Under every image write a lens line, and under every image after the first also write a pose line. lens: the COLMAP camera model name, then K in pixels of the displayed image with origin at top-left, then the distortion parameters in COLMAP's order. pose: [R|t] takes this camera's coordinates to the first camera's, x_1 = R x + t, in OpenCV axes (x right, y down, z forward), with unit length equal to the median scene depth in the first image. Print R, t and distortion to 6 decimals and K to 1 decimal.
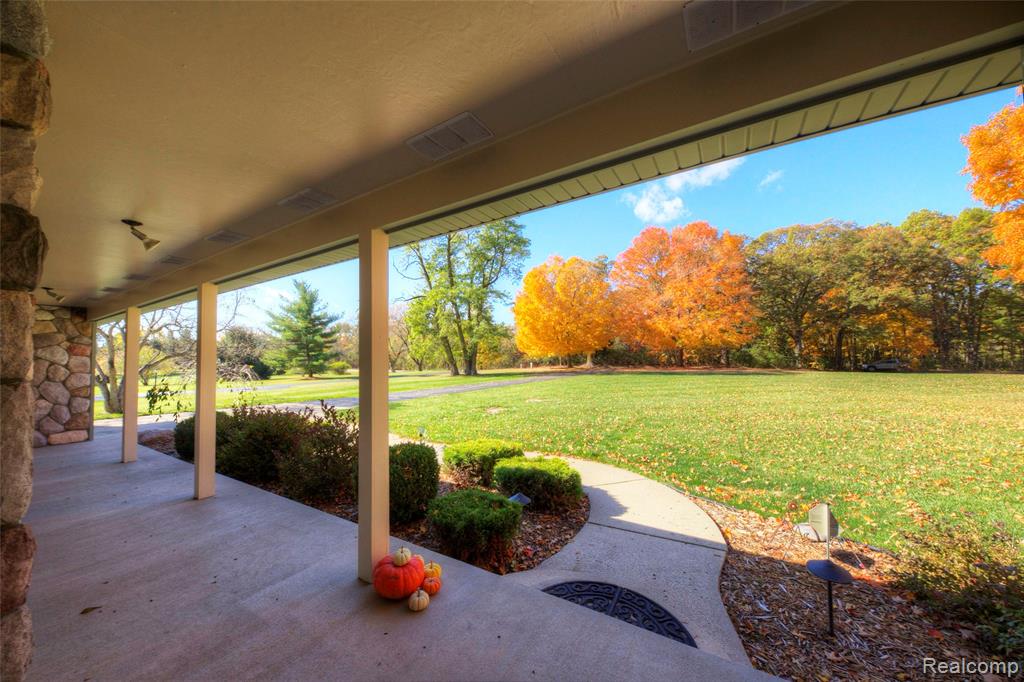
lens RADIAL K [[356.8, 0, 511.0], [0, 356.8, 347.4], [0, 0, 1]] dist [-0.000205, -0.000009]
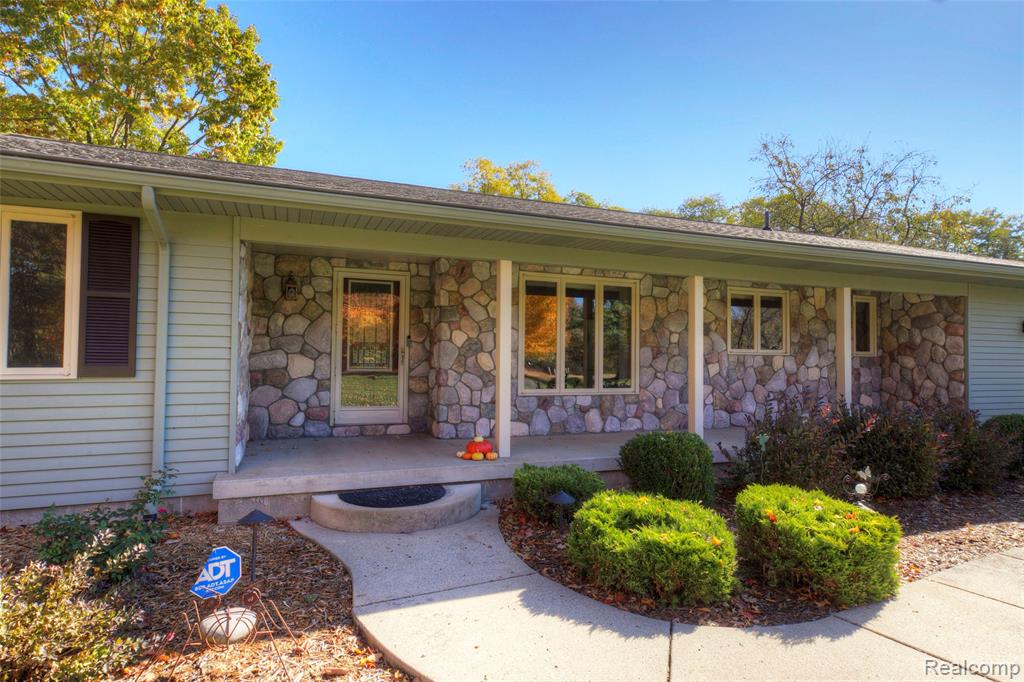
lens RADIAL K [[570.8, 0, 505.9], [0, 570.8, 341.9], [0, 0, 1]] dist [0.012570, 0.002046]
pose [[-0.602983, -0.011306, -0.797674, 0.680187], [0.025158, 0.999133, -0.033179, 0.061063], [0.797357, -0.040075, -0.602175, 0.998724]]
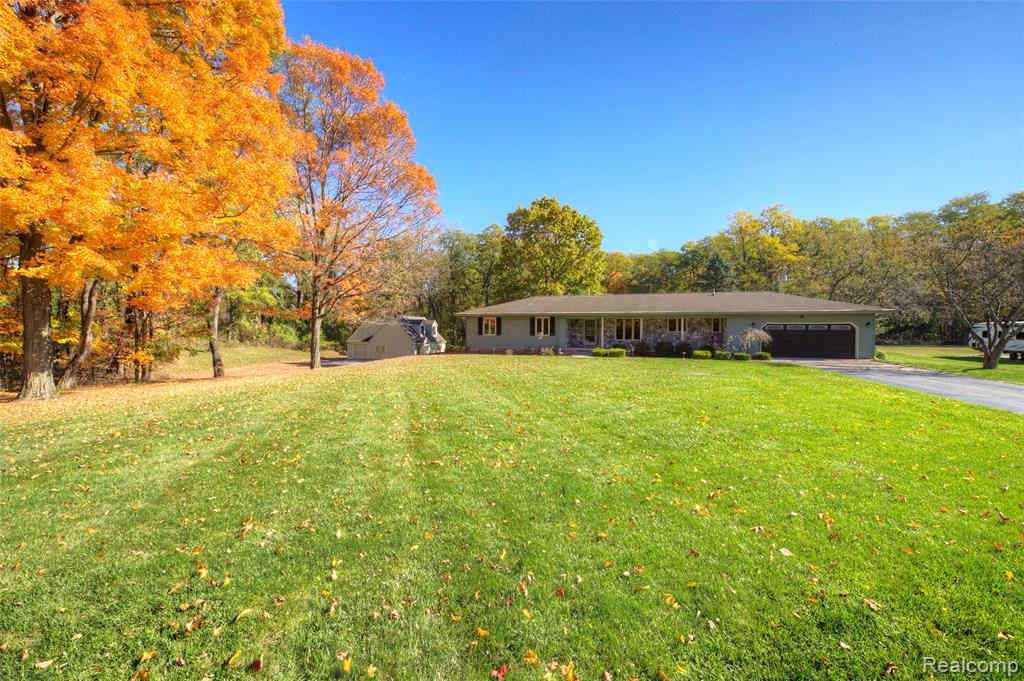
lens RADIAL K [[430.1, 0, 501.2], [0, 430.1, 328.2], [0, 0, 1]] dist [-0.000872, 0.000025]
pose [[-0.980387, 0.009760, -0.196838, 1.871155], [0.017100, 0.999219, -0.035623, 0.143192], [0.196337, -0.038290, -0.979789, 4.639225]]
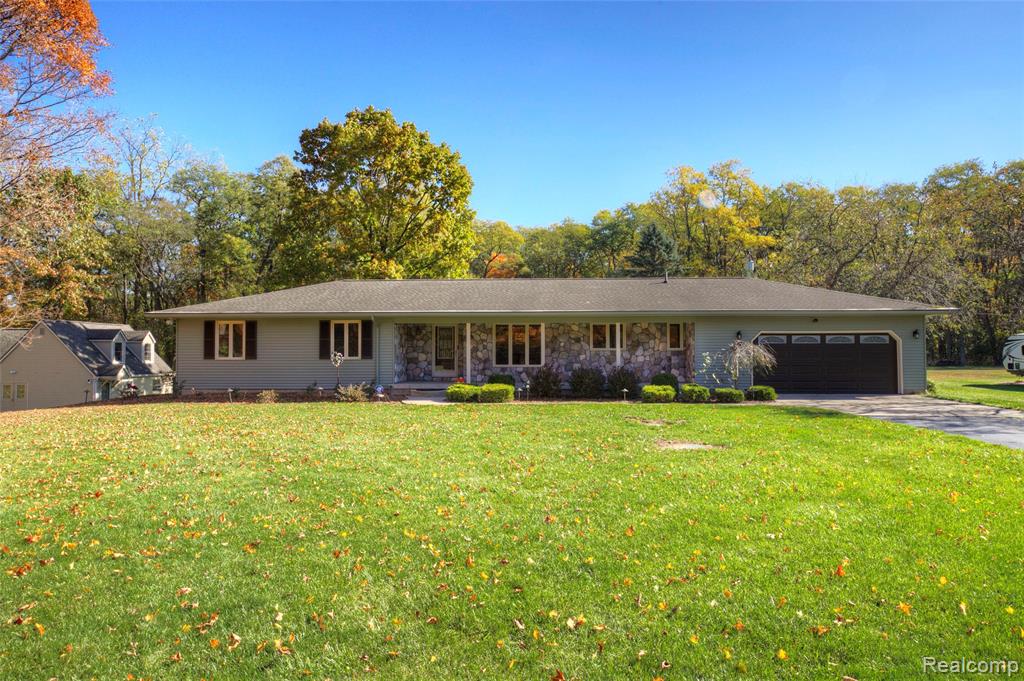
lens RADIAL K [[683.4, 0, 516.0], [0, 683.4, 317.5], [0, 0, 1]] dist [0.007770, 0.003012]
pose [[-0.884887, -0.004826, -0.465782, 1.381843], [0.032197, 0.996921, -0.071498, 0.131754], [0.464692, -0.078264, -0.882007, 3.694021]]
